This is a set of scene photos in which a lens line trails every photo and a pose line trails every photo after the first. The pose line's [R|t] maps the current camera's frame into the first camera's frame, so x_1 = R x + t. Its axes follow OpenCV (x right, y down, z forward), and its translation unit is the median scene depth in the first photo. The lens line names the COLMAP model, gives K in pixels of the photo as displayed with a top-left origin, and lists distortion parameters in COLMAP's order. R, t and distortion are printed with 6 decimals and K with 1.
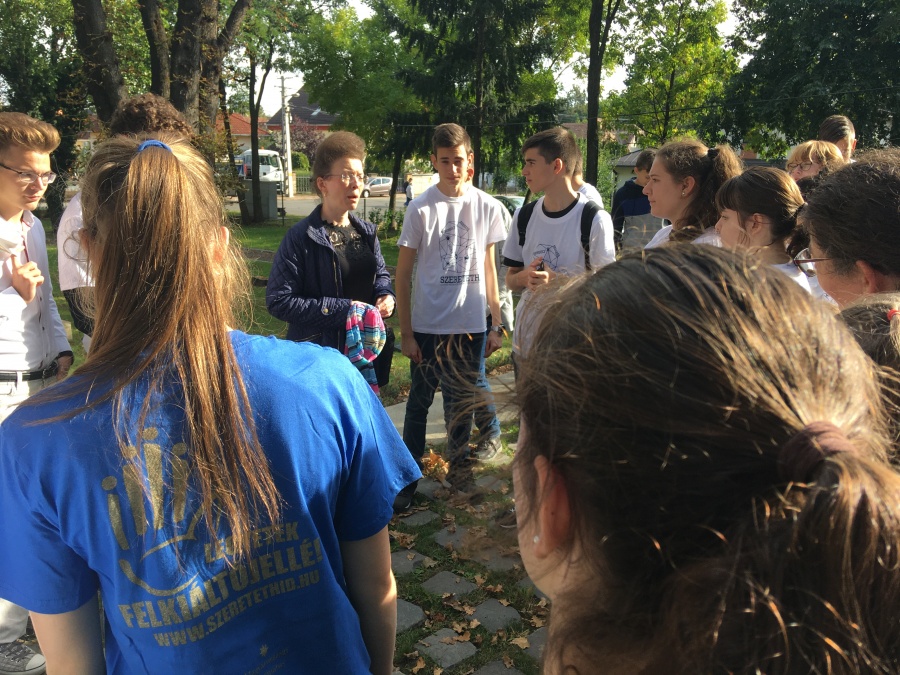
lens RADIAL K [[714.8, 0, 434.6], [0, 714.8, 338.2], [0, 0, 1]] dist [0.077893, -0.139191]
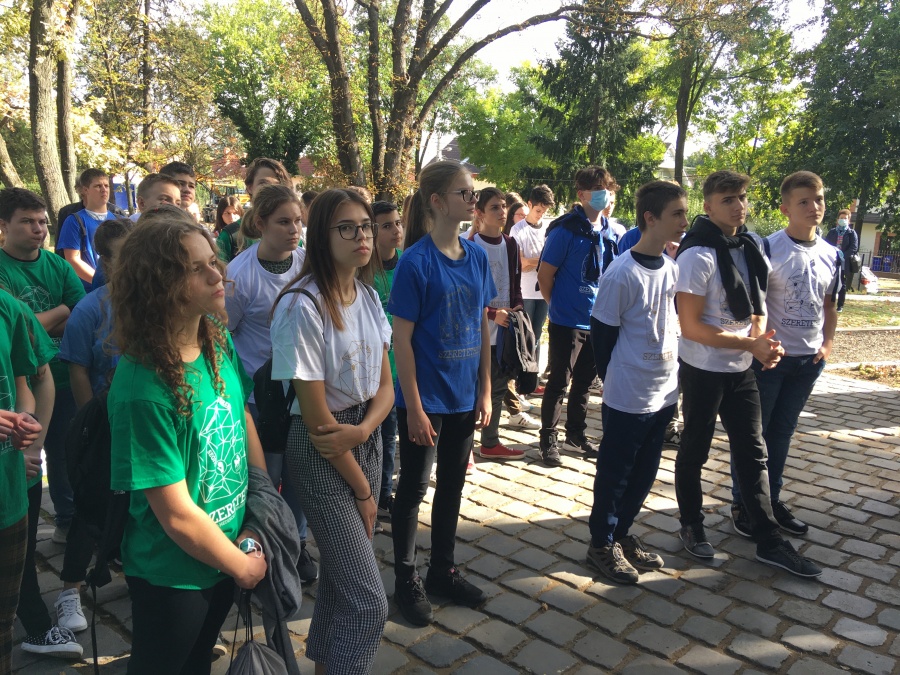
lens RADIAL K [[714.8, 0, 434.6], [0, 714.8, 338.2], [0, 0, 1]] dist [0.077893, -0.139191]
pose [[0.982134, 0.060541, -0.178181, 0.030175], [-0.070899, 0.996109, -0.052345, 0.073073], [0.174318, 0.064042, 0.982605, -0.282722]]
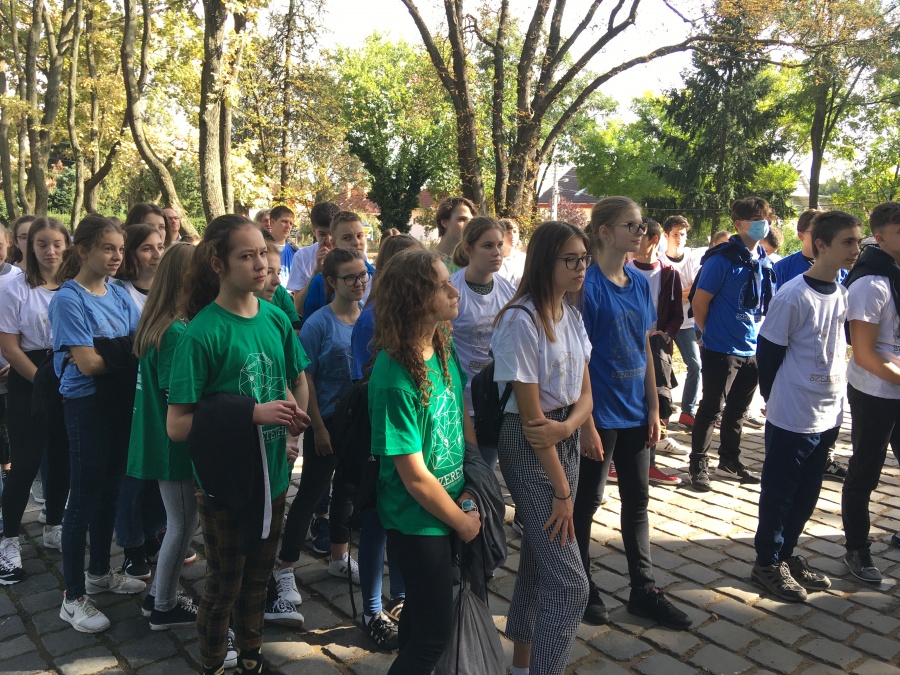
lens RADIAL K [[714.8, 0, 434.6], [0, 714.8, 338.2], [0, 0, 1]] dist [0.077893, -0.139191]
pose [[0.942797, 0.070586, -0.325810, 0.020863], [-0.102194, 0.991468, -0.080919, 0.077192], [0.317318, 0.109586, 0.941966, -0.298480]]
